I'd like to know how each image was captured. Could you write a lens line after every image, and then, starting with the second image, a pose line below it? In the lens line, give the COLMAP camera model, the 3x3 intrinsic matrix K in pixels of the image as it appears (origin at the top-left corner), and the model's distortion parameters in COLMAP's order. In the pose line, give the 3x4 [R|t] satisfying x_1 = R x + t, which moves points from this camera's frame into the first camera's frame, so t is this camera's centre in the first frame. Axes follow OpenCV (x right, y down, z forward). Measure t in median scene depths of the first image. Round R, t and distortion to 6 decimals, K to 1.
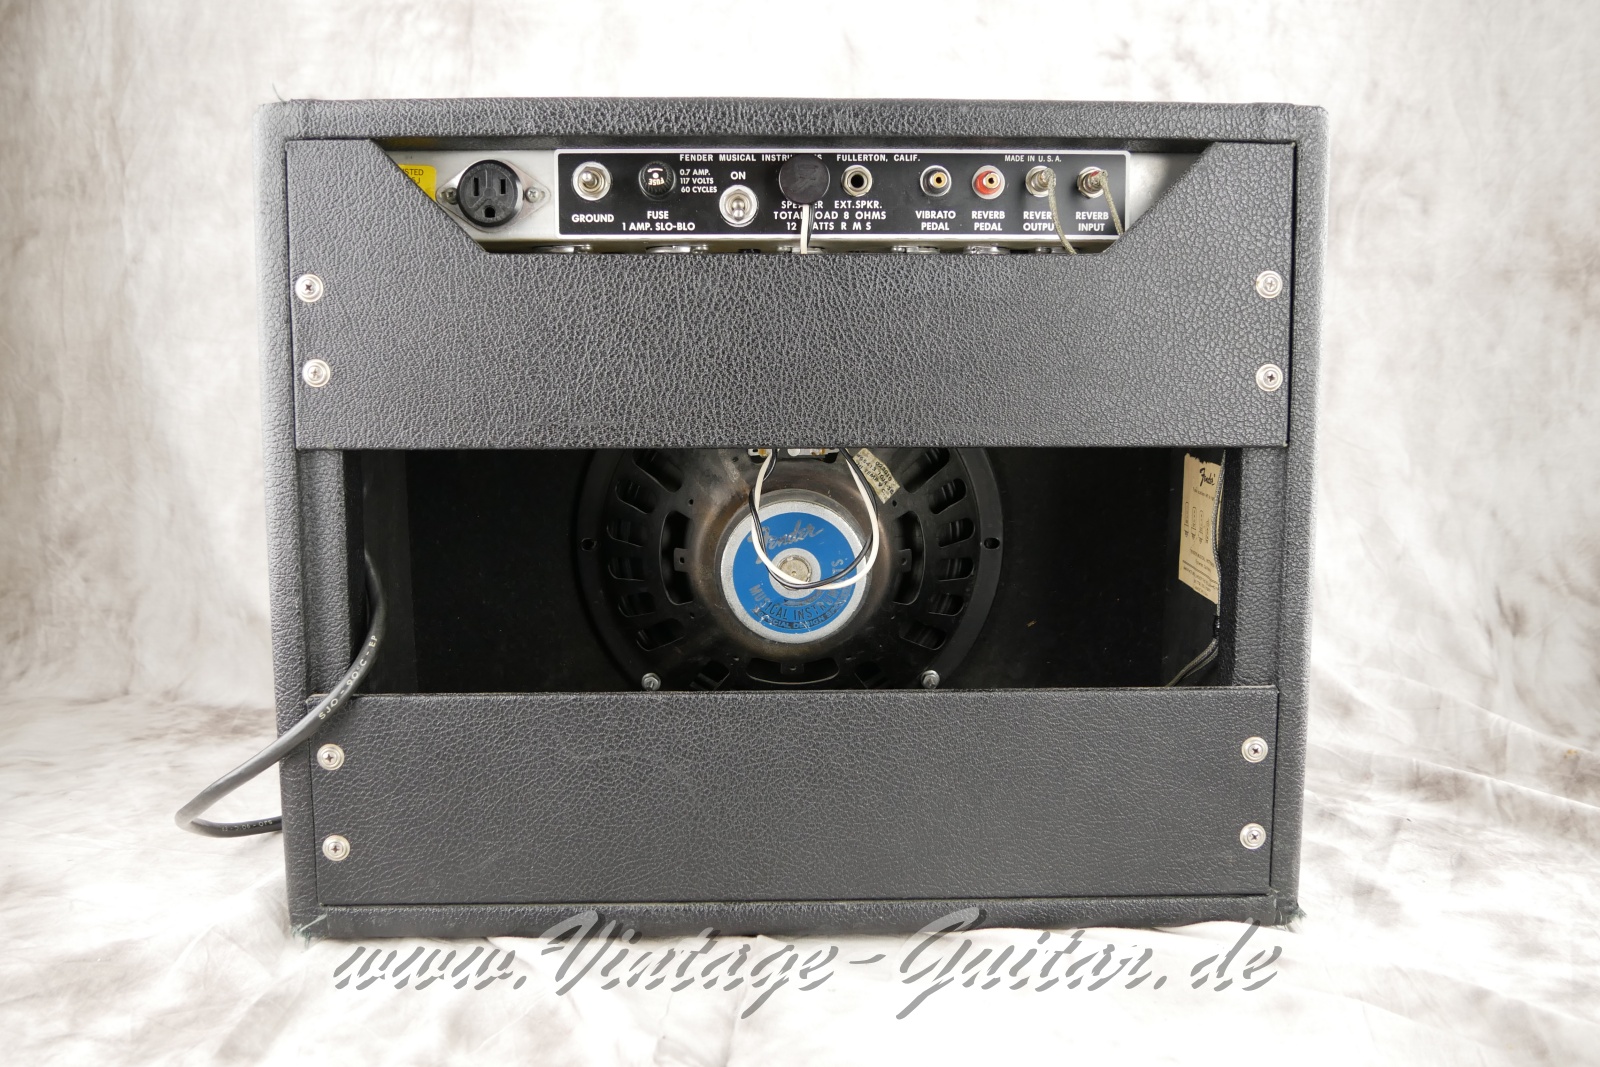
lens RADIAL K [[1435.9, 0, 800.6], [0, 1435.9, 551.8], [0, 0, 1]] dist [-0.088059, 0.027891]
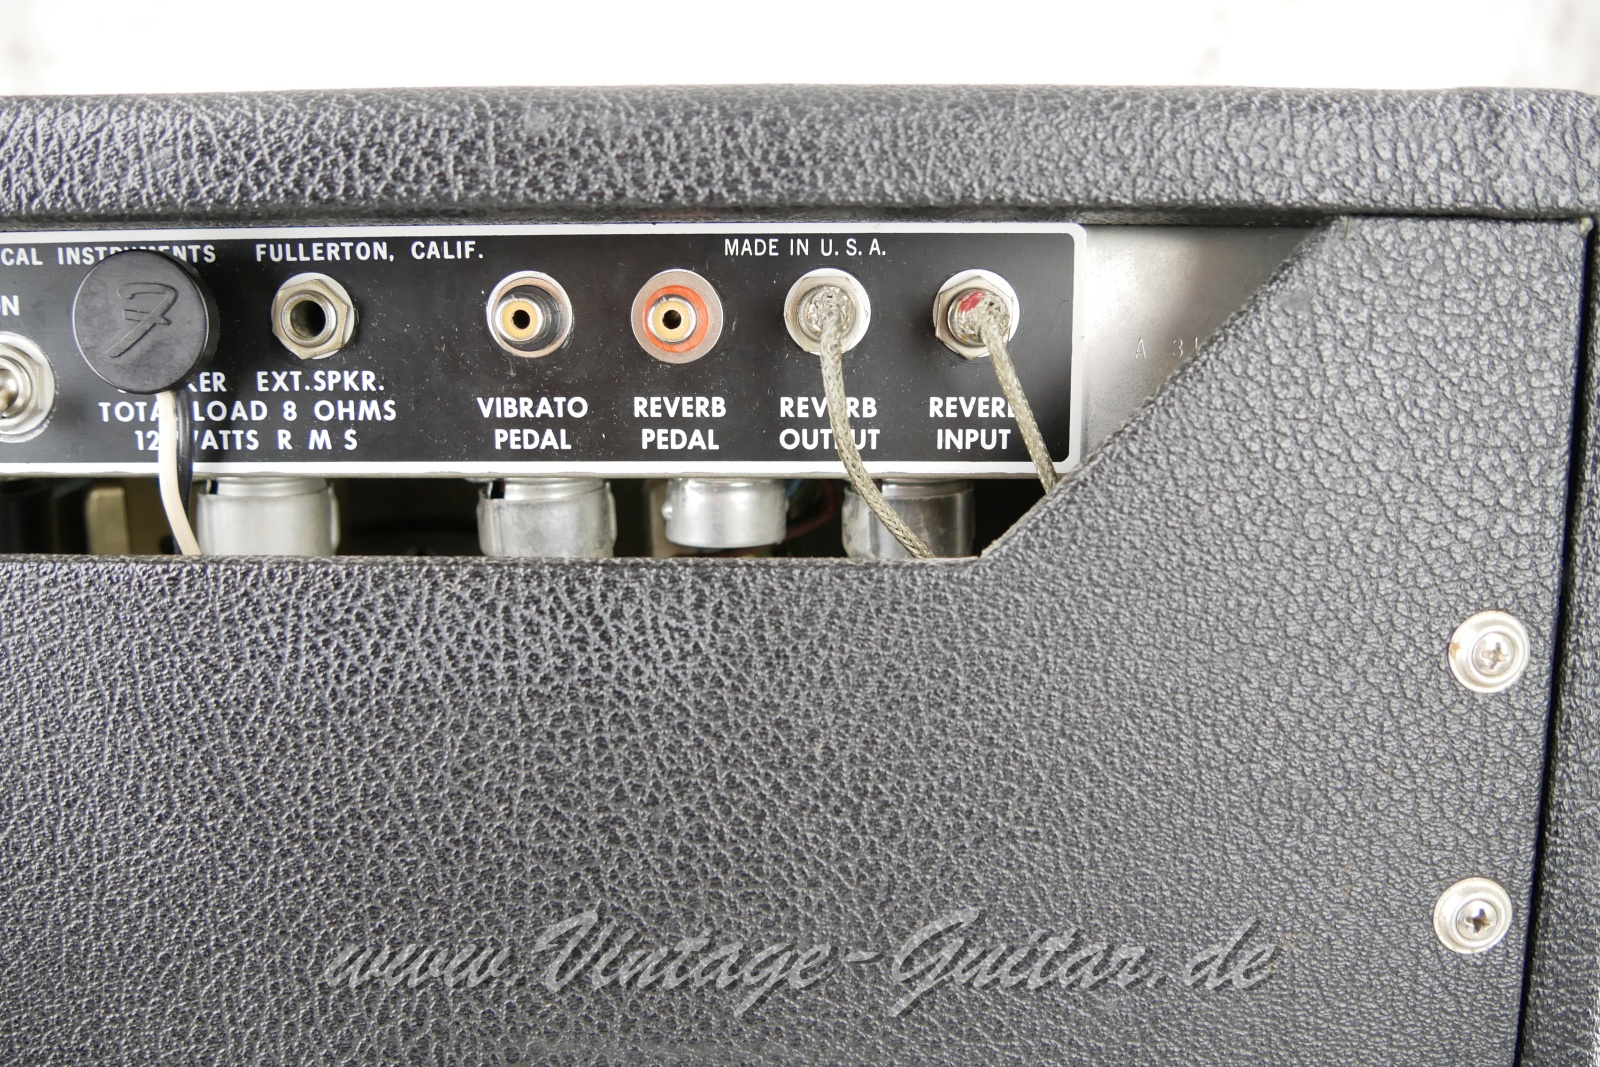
lens RADIAL K [[1435.9, 0, 800.6], [0, 1435.9, 551.8], [0, 0, 1]] dist [-0.088059, 0.027891]
pose [[0.999000, 0.008638, -0.043868, 0.178611], [-0.006334, 0.998607, 0.052387, -0.220190], [0.044260, -0.052056, 0.997663, 0.646009]]
